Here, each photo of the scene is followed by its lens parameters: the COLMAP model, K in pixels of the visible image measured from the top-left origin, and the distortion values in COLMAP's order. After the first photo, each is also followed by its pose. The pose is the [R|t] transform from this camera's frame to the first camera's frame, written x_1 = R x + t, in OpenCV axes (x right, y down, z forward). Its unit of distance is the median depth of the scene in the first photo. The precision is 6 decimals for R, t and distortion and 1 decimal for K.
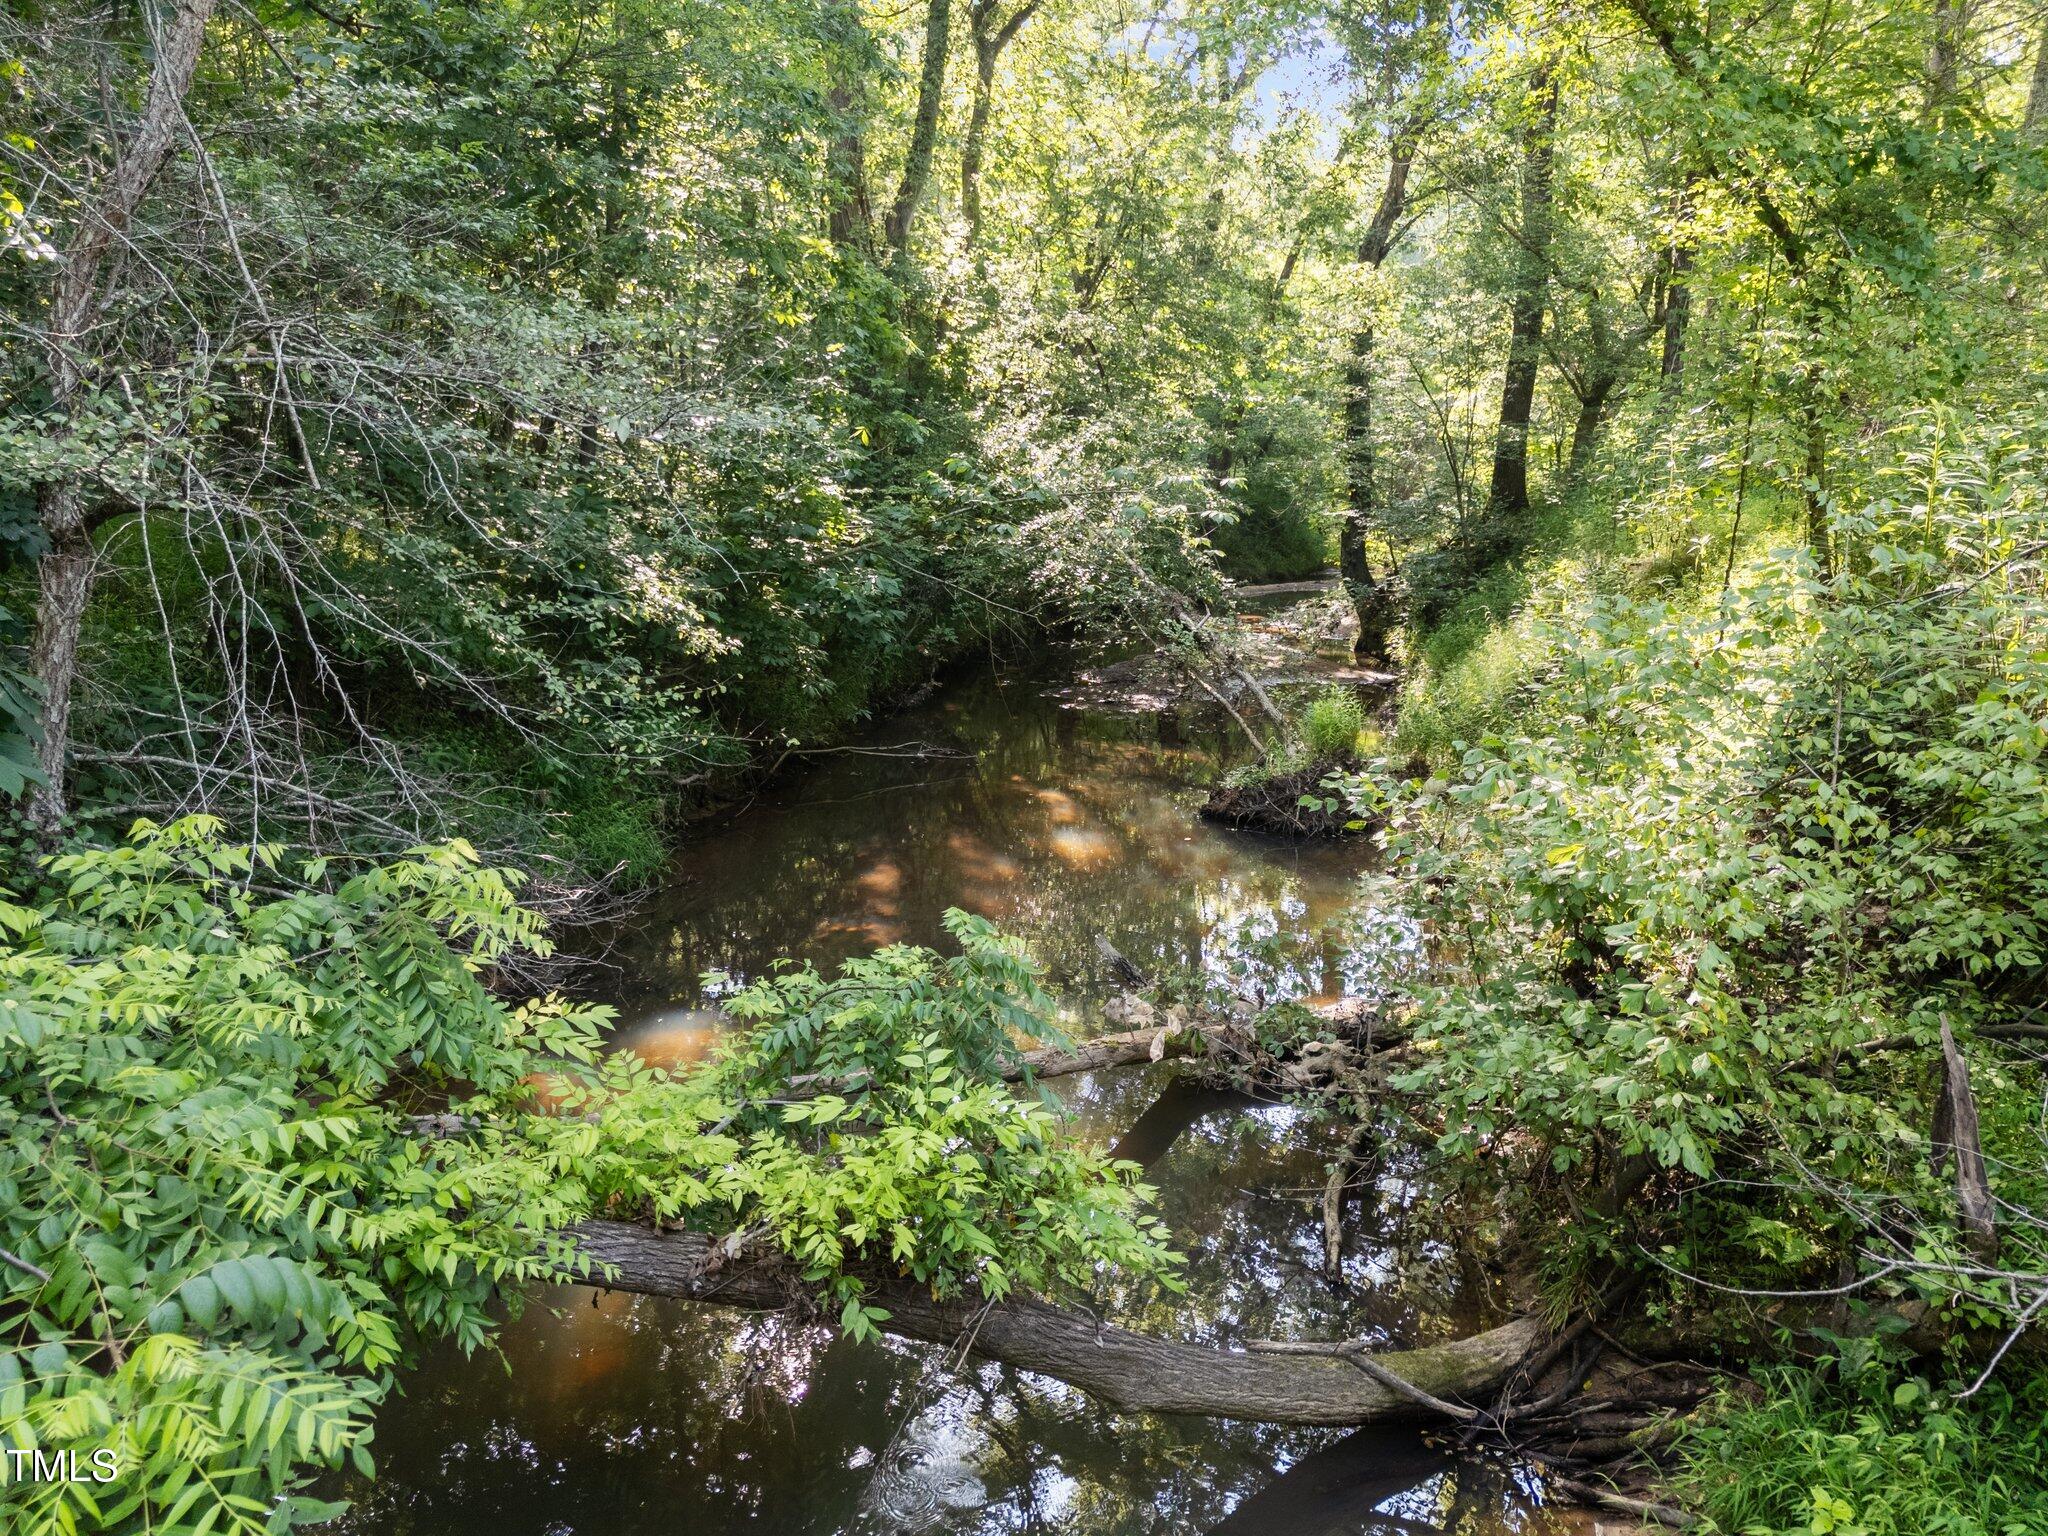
lens RADIAL K [[1432.1, 0, 1029.6], [0, 1432.1, 773.2], [0, 0, 1]] dist [-0.000734, -0.000229]
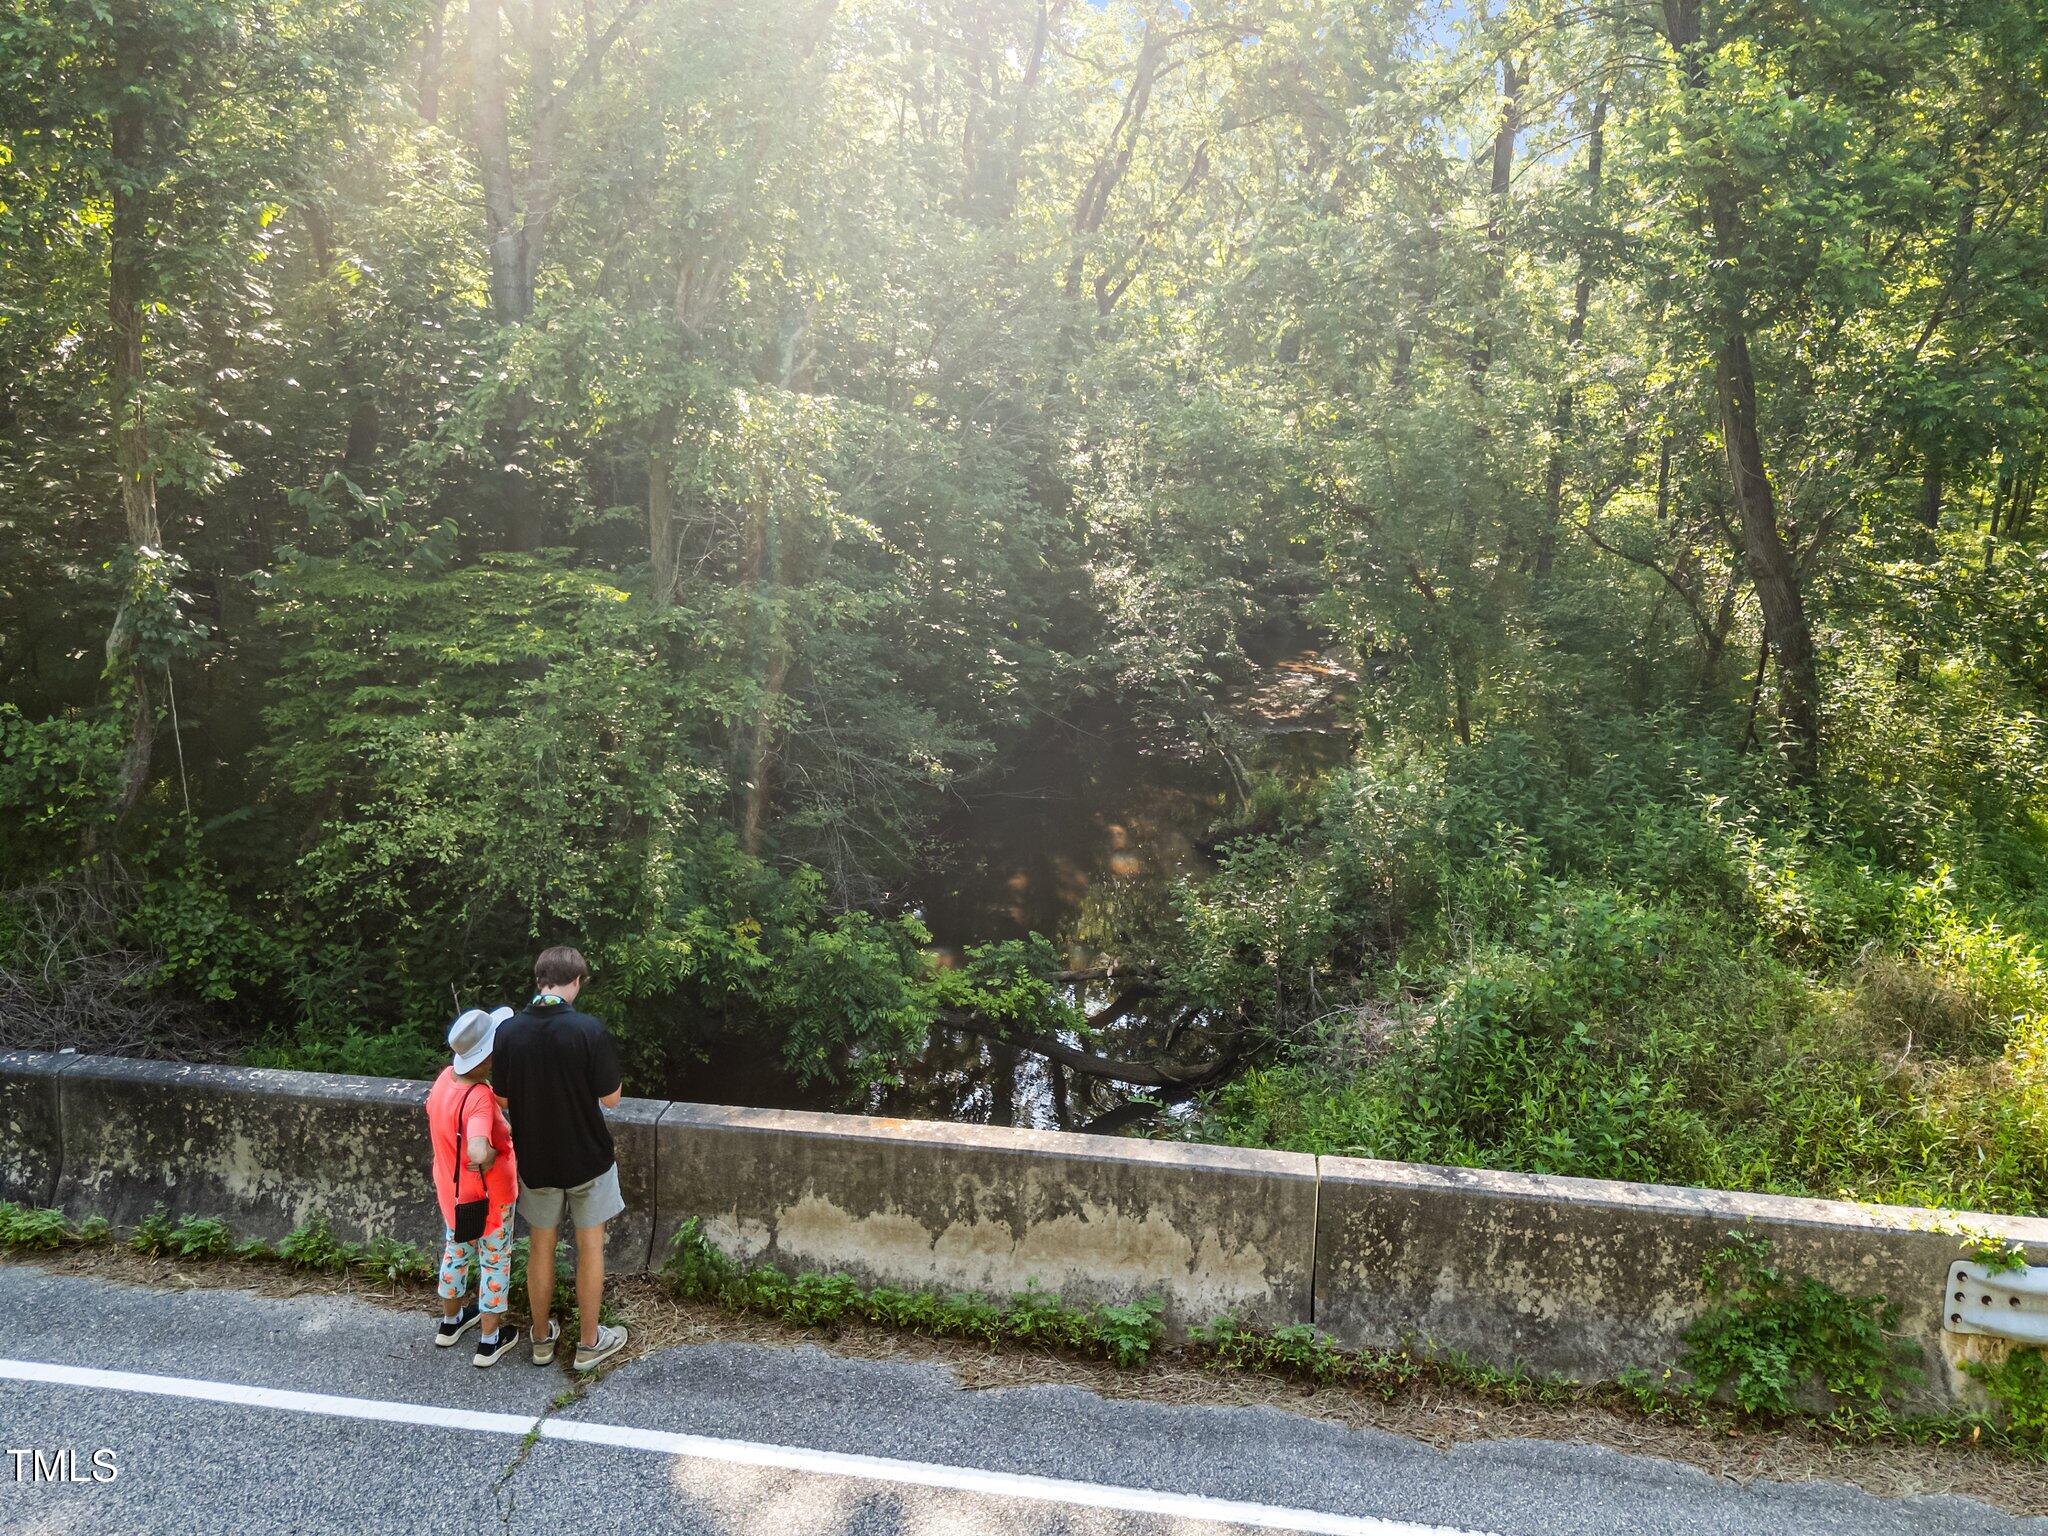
lens RADIAL K [[1432.1, 0, 1022.2], [0, 1432.1, 763.8], [0, 0, 1]] dist [-0.000734, -0.000229]
pose [[0.993544, 0.019516, -0.111756, 0.347046], [-0.013963, 0.998639, 0.050259, -0.550358], [0.112584, -0.048374, 0.992464, -2.795141]]
